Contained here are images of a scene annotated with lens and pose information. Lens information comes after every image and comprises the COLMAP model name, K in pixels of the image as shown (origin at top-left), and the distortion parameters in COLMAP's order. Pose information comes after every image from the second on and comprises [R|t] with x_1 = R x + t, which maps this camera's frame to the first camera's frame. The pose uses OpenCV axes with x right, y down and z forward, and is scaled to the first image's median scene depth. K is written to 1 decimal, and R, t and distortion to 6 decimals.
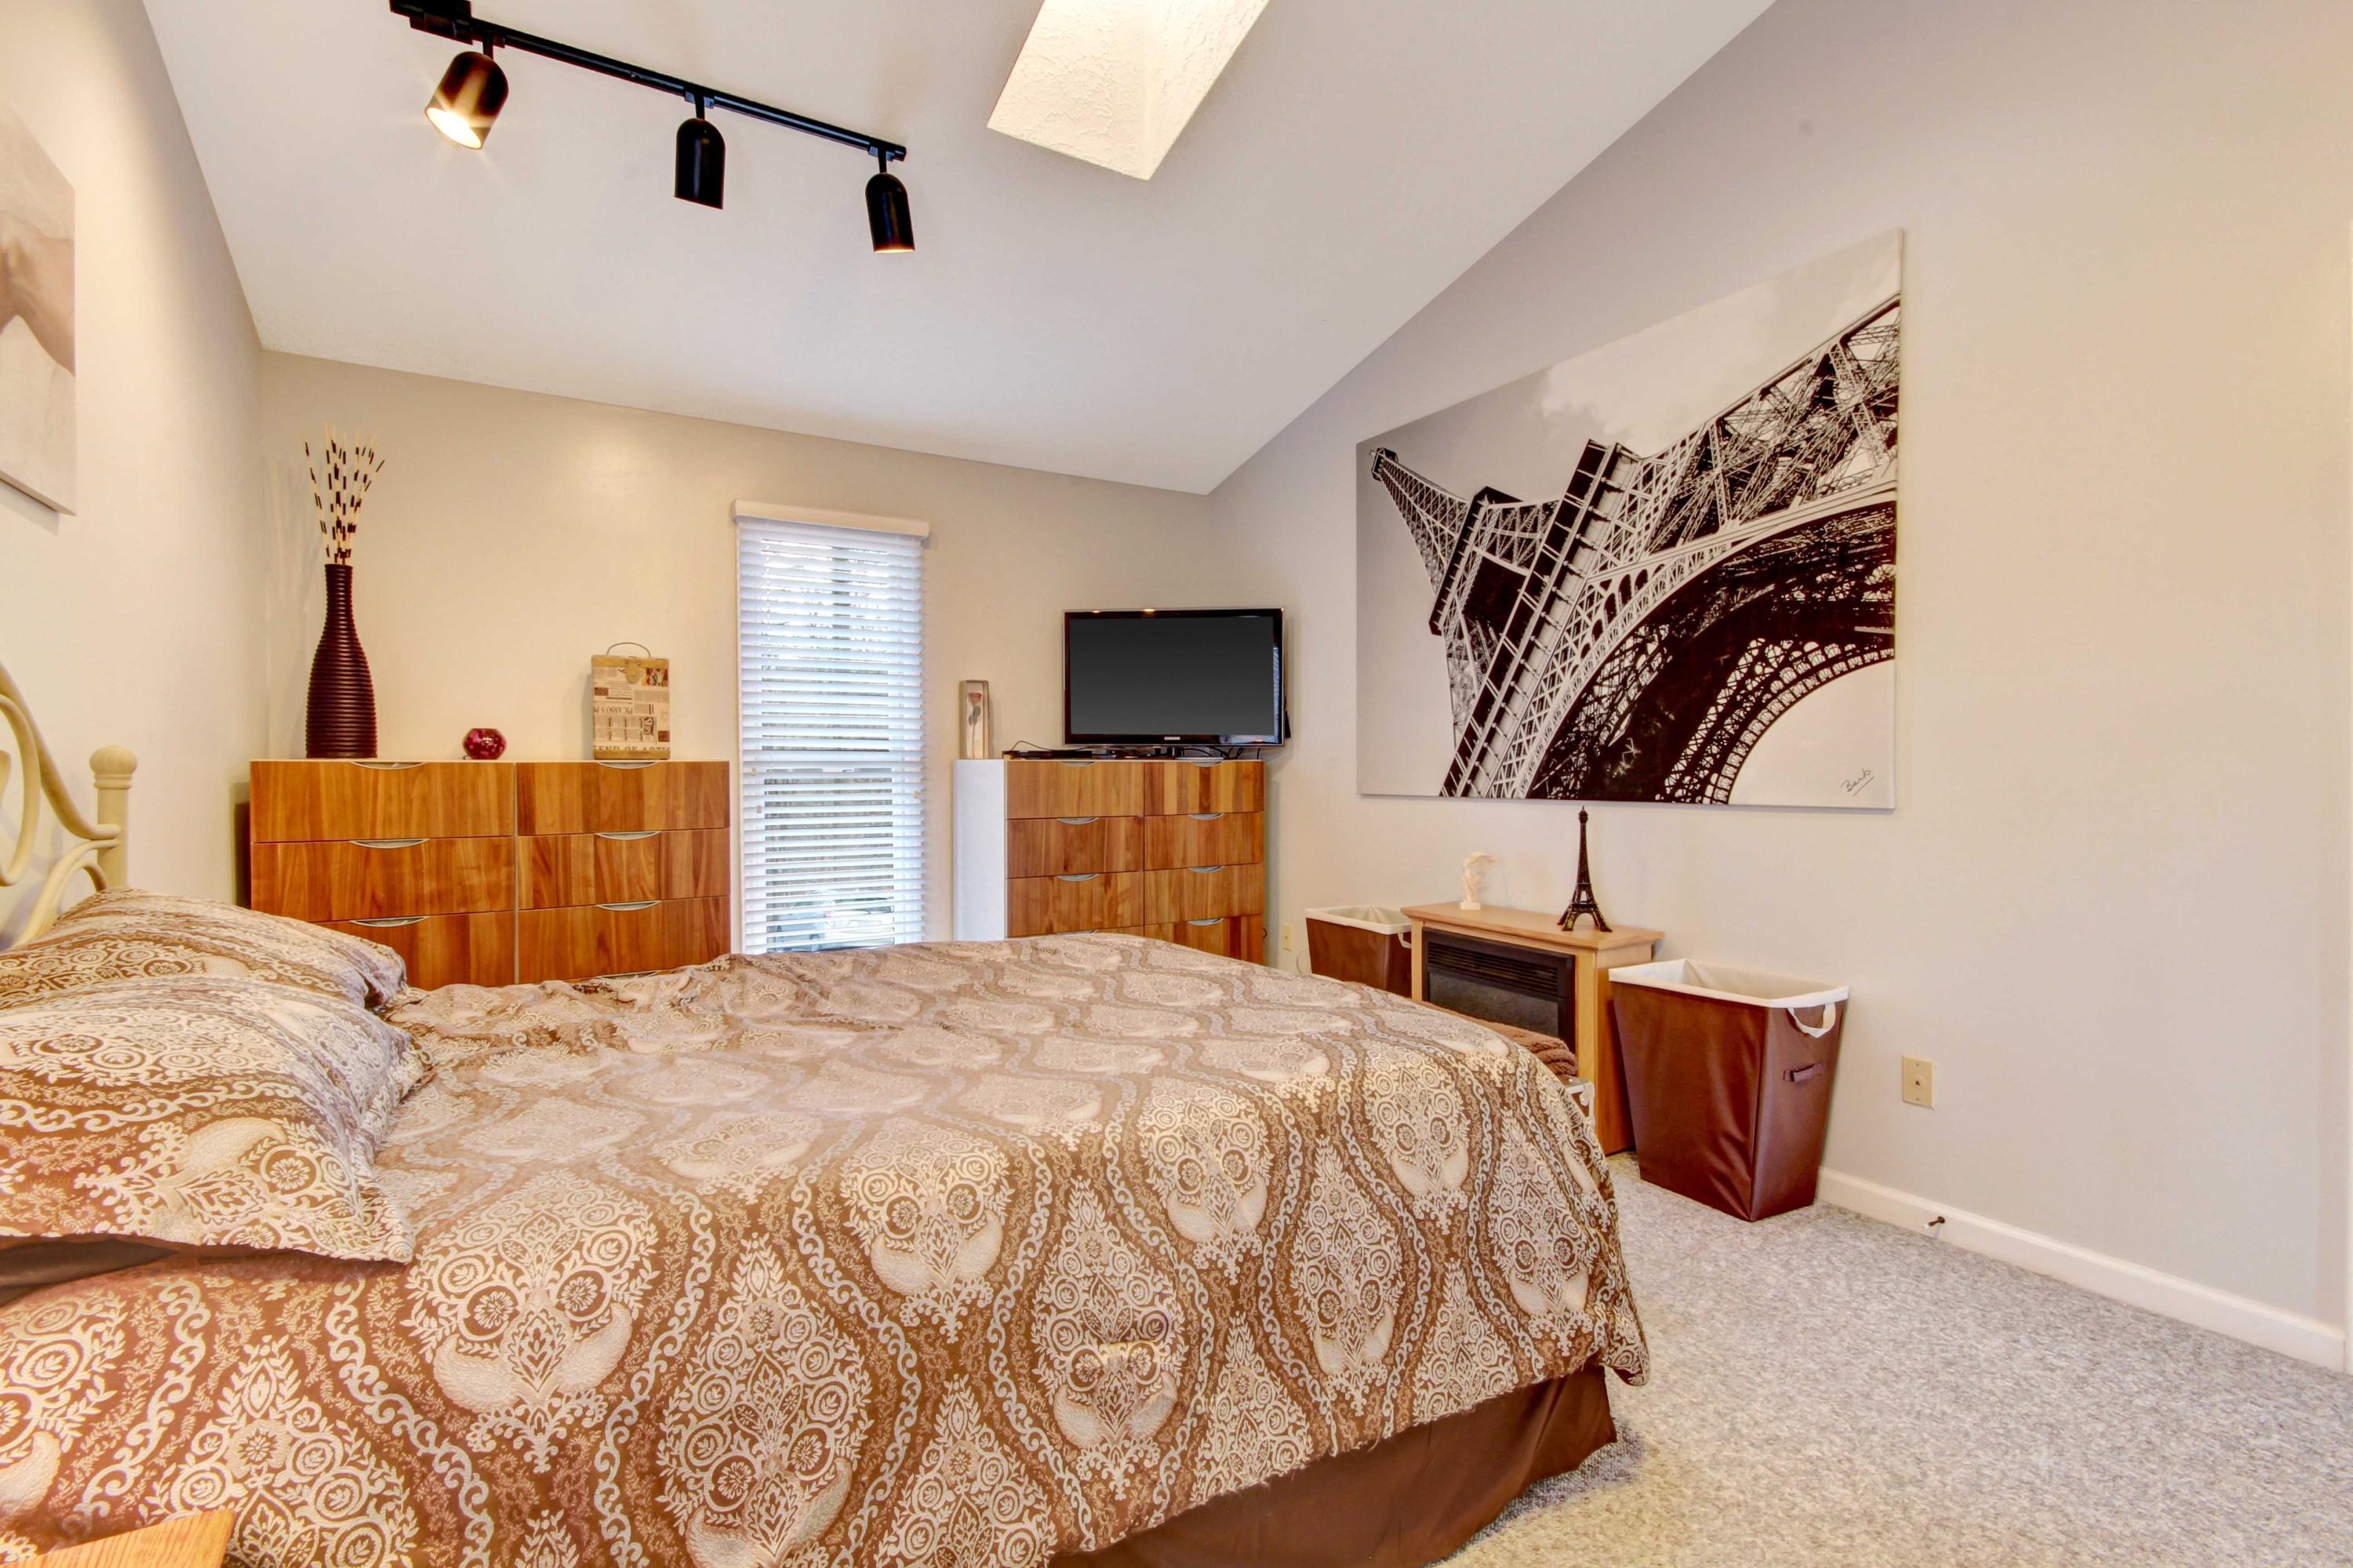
lens RADIAL K [[1055.7, 0, 1173.7], [0, 1055.7, 767.0], [0, 0, 1]] dist [0.023106, 0.000136]
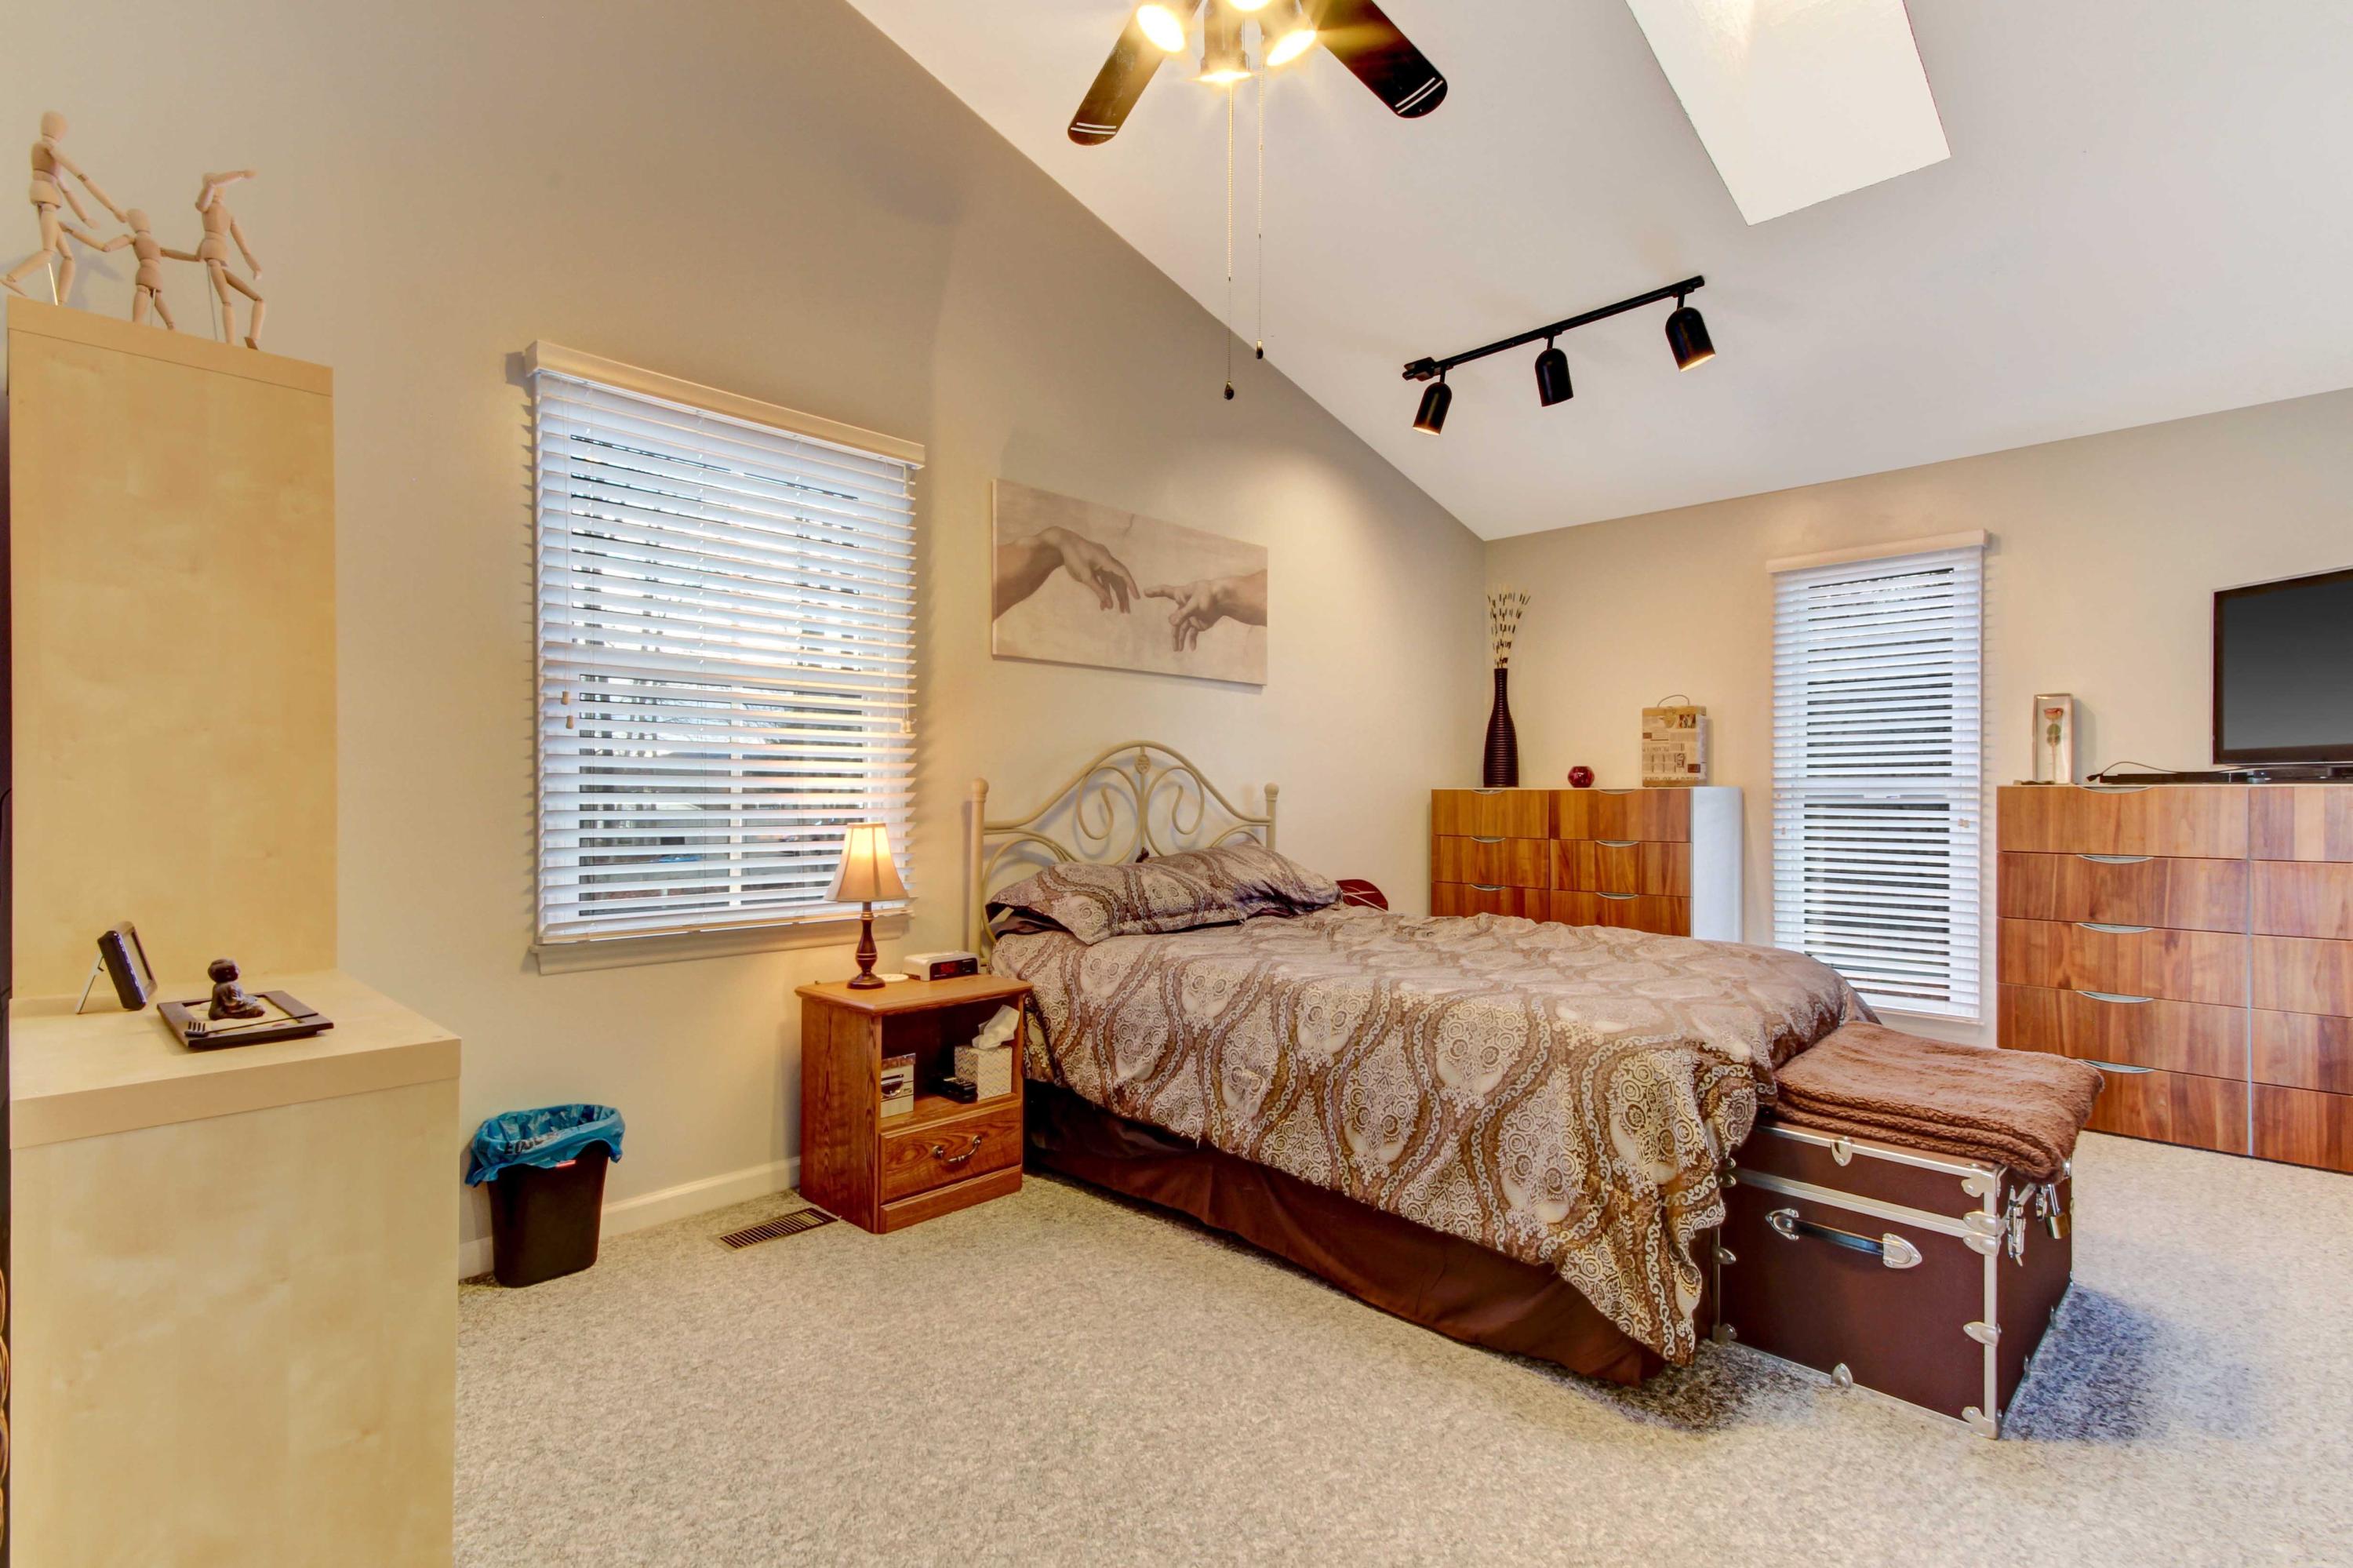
lens RADIAL K [[1108.2, 0, 1204.5], [0, 1108.2, 751.9], [0, 0, 1]] dist [0.014693, -0.000056]
pose [[0.272710, -0.036617, -0.961399, 0.719730], [-0.000944, 0.999265, -0.038327, 0.002588], [0.962096, 0.011360, 0.272475, 0.115157]]
